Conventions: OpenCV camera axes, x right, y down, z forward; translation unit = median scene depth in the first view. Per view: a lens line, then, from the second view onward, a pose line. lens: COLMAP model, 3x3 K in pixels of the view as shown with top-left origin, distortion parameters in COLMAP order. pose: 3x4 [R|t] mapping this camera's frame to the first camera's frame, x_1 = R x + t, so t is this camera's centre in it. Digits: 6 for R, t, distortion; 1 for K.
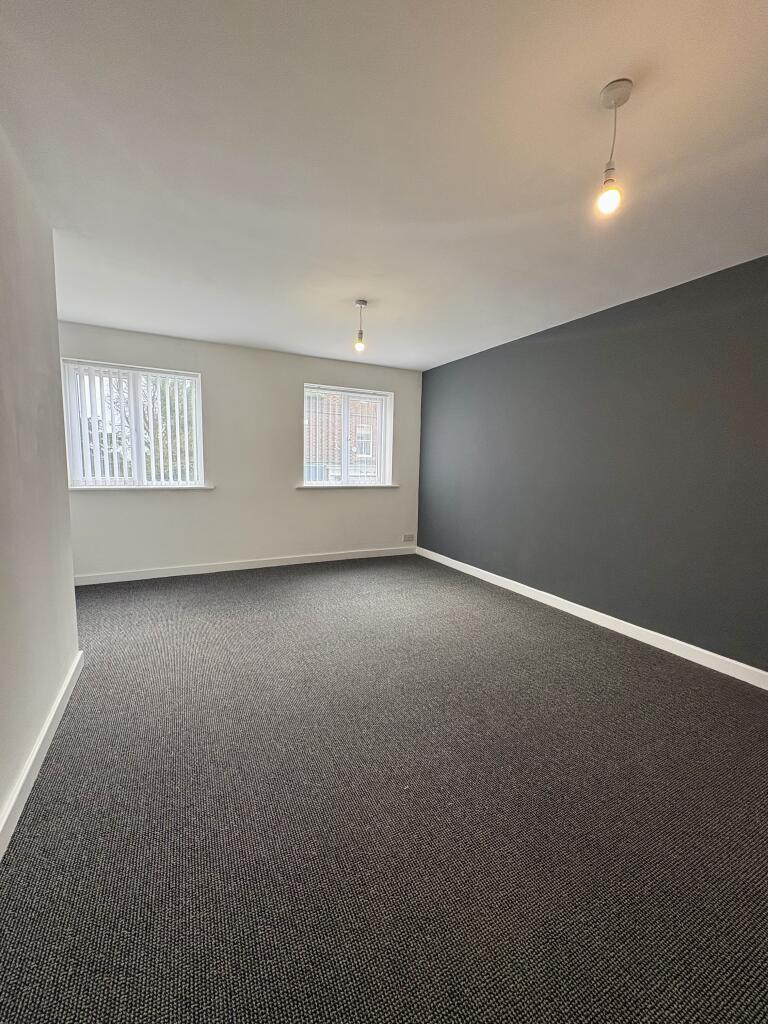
lens RADIAL K [[405.2, 0, 384.0], [0, 405.2, 512.0], [0, 0, 1]] dist [-0.001009, -0.000153]
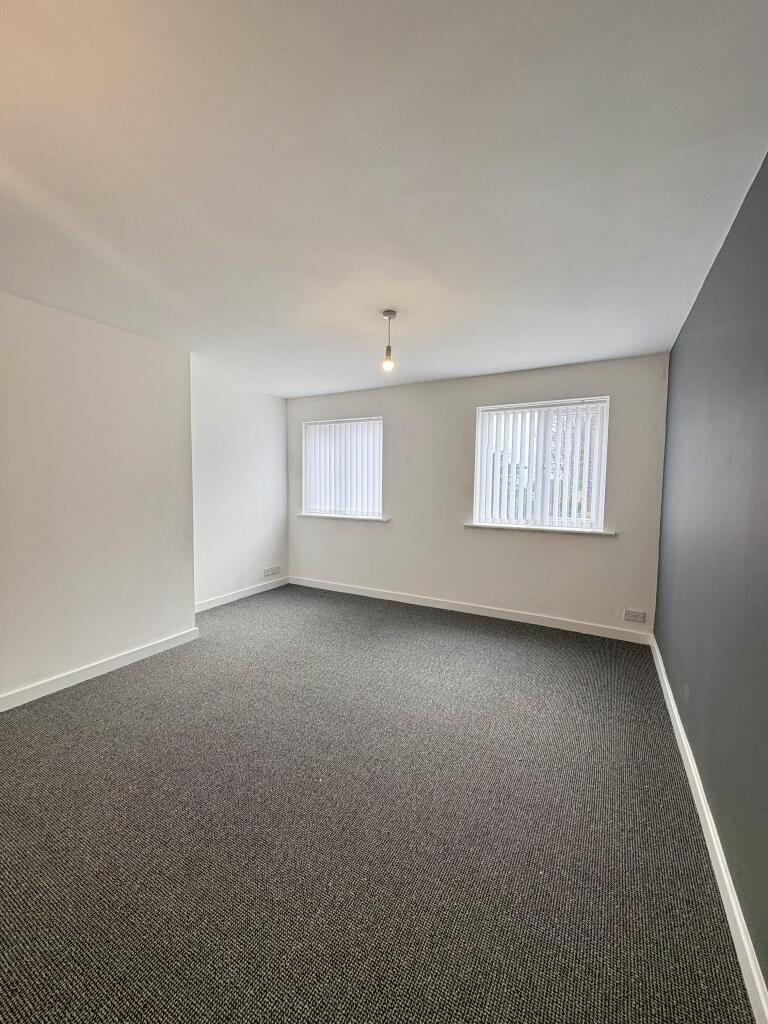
lens RADIAL K [[405.2, 0, 384.0], [0, 405.2, 512.0], [0, 0, 1]] dist [-0.001009, -0.000153]
pose [[0.556626, 0.044227, -0.829585, 0.424751], [-0.098284, 0.995075, -0.012895, -0.061671], [0.824929, 0.088713, 0.558231, 0.362722]]
